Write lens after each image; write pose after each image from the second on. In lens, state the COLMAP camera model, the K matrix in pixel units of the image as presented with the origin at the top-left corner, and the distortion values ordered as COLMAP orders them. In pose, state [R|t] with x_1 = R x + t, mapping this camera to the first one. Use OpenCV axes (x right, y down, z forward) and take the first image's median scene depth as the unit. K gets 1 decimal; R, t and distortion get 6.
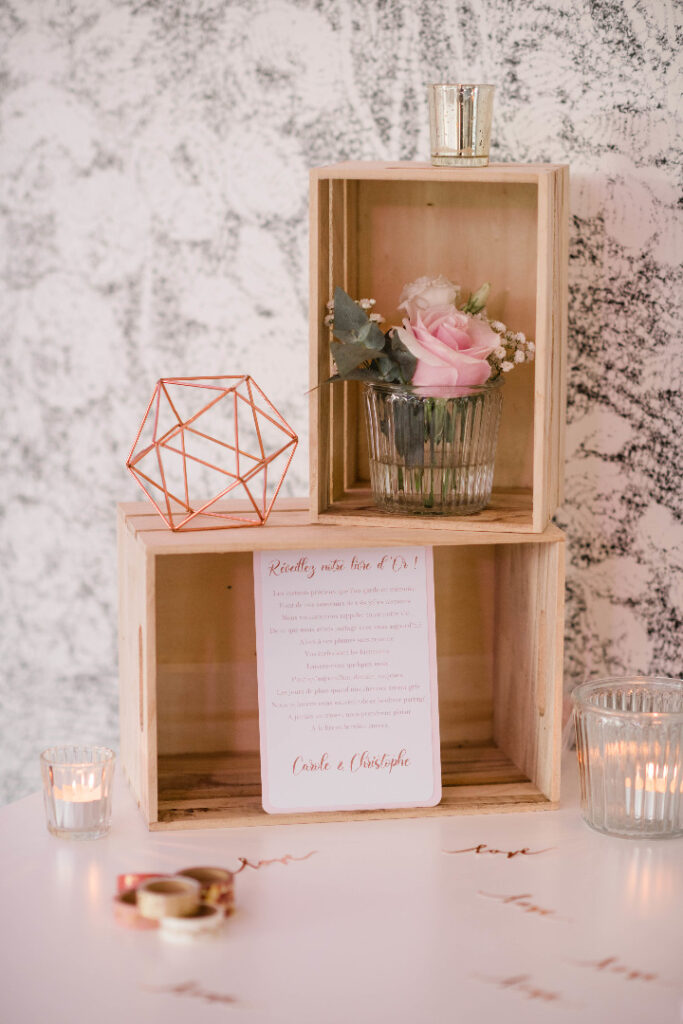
lens RADIAL K [[2501.3, 0, 345.2], [0, 2501.3, 515.0], [0, 0, 1]] dist [-0.089456, 0.000000]
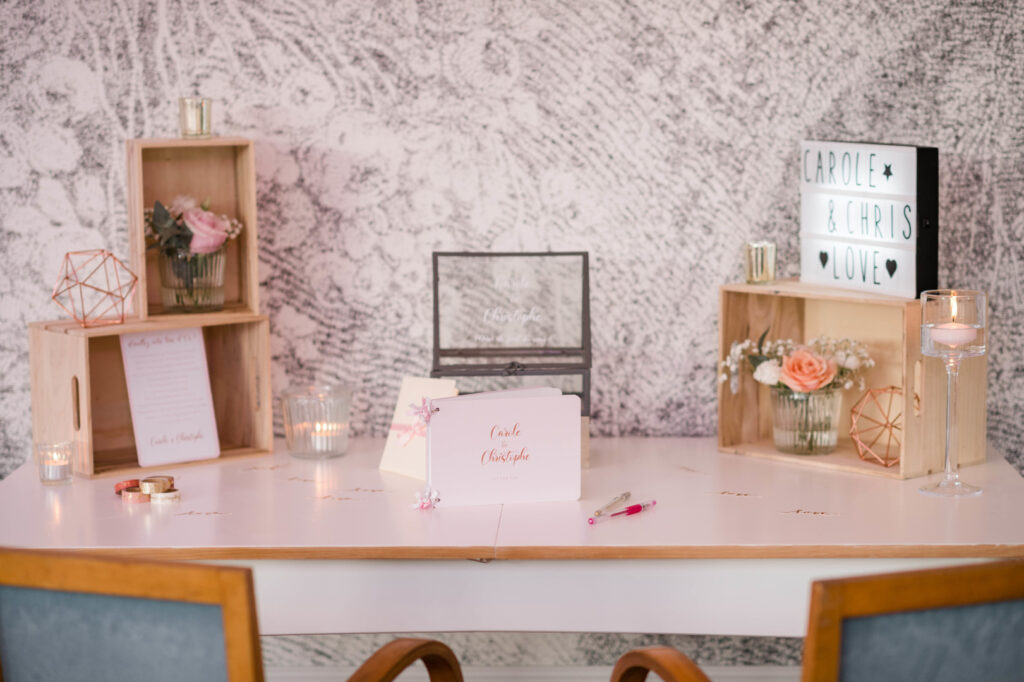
lens RADIAL K [[2501.3, 0, 509.8], [0, 2501.3, 340.3], [0, 0, 1]] dist [-0.089456, 0.000000]
pose [[0.896582, -0.075409, 0.436410, -0.564561], [0.102397, 0.993994, -0.038614, 0.113984], [-0.430877, 0.079308, 0.898919, -0.821028]]
